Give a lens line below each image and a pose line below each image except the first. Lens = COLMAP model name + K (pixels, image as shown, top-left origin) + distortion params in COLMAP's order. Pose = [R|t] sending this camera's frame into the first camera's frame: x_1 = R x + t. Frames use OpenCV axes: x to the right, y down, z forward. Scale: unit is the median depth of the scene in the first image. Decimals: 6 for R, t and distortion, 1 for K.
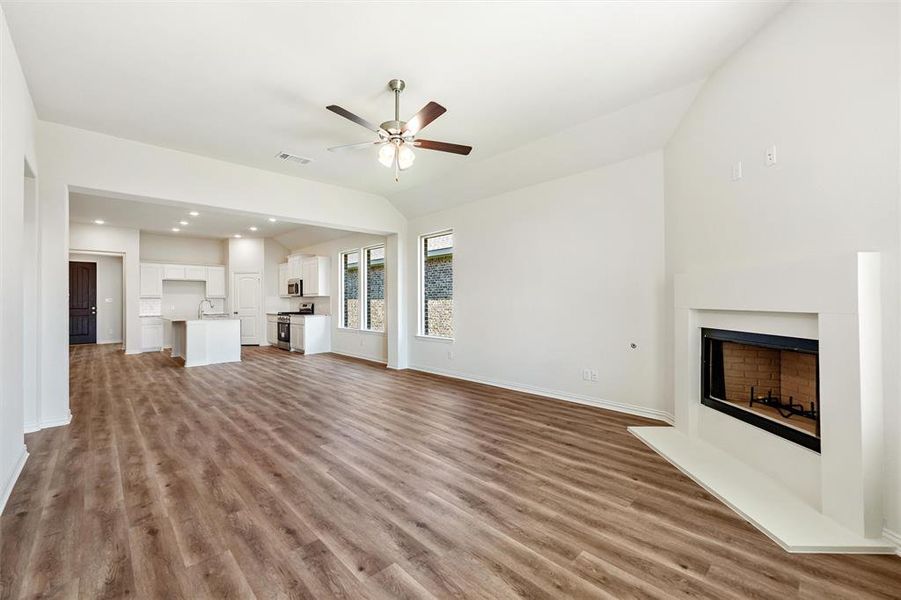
lens RADIAL K [[365.1, 0, 444.3], [0, 365.1, 299.0], [0, 0, 1]] dist [-0.003635, 0.000048]
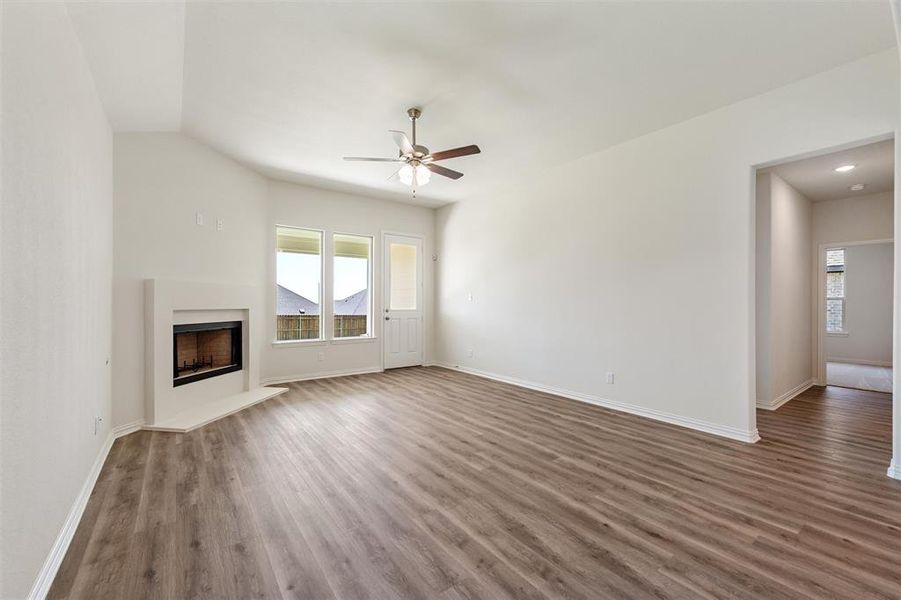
lens RADIAL K [[365.1, 0, 442.2], [0, 365.1, 302.9], [0, 0, 1]] dist [-0.003635, 0.000048]
pose [[-0.991837, 0.004635, 0.127426, -0.374785], [0.003642, 0.999961, -0.008026, 0.016587], [-0.127459, -0.007497, -0.991816, 2.203331]]
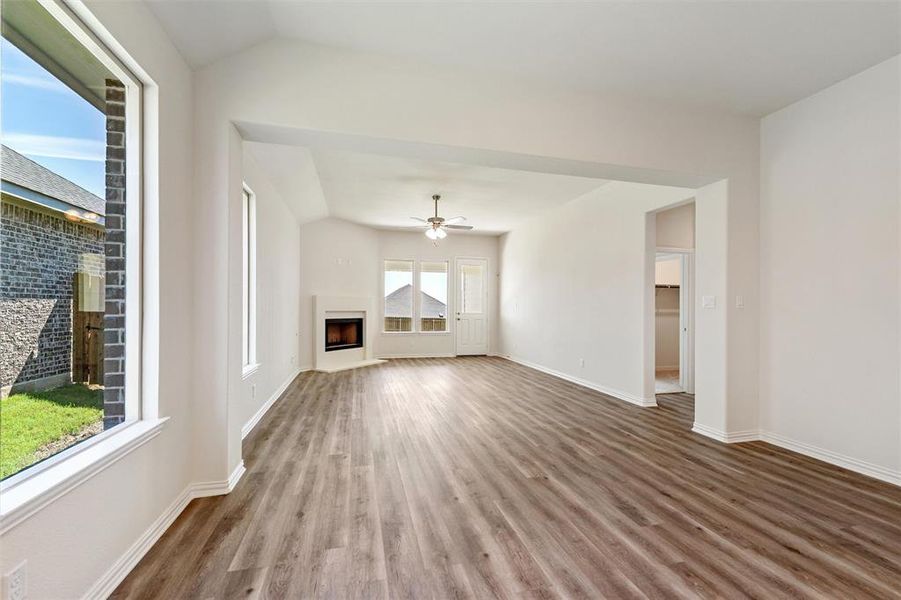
lens RADIAL K [[365.1, 0, 443.3], [0, 365.1, 306.4], [0, 0, 1]] dist [-0.003635, 0.000048]
pose [[-0.865493, 0.004223, 0.500903, -1.191241], [-0.002798, 0.999908, -0.013264, 0.025742], [-0.500913, -0.012881, -0.865402, 2.782269]]
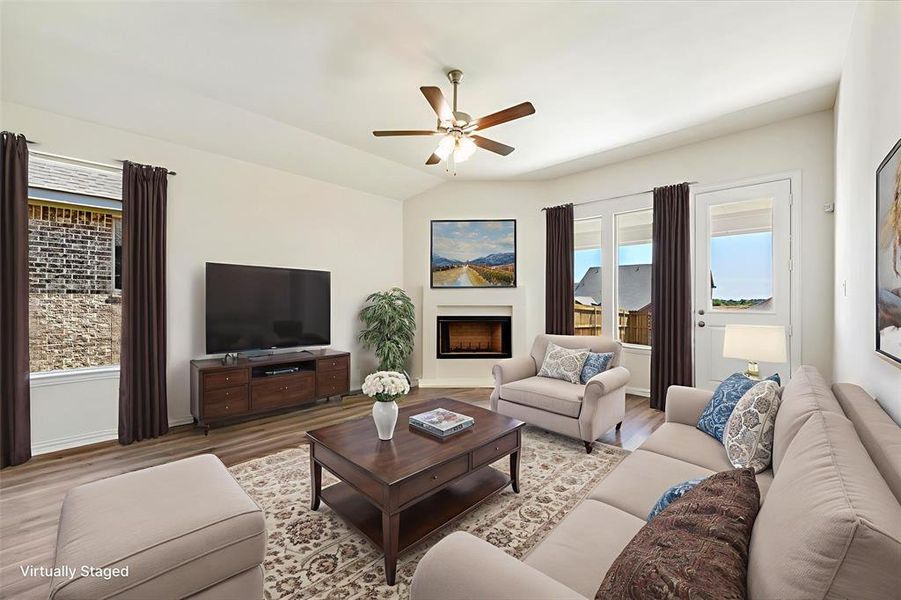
lens RADIAL K [[365.1, 0, 436.9], [0, 365.1, 303.5], [0, 0, 1]] dist [-0.003635, 0.000048]
pose [[-0.049703, 0.000852, 0.998764, -1.138421], [-0.006838, 0.999976, -0.001193, 0.019069], [-0.998741, -0.006889, -0.049696, 1.161930]]
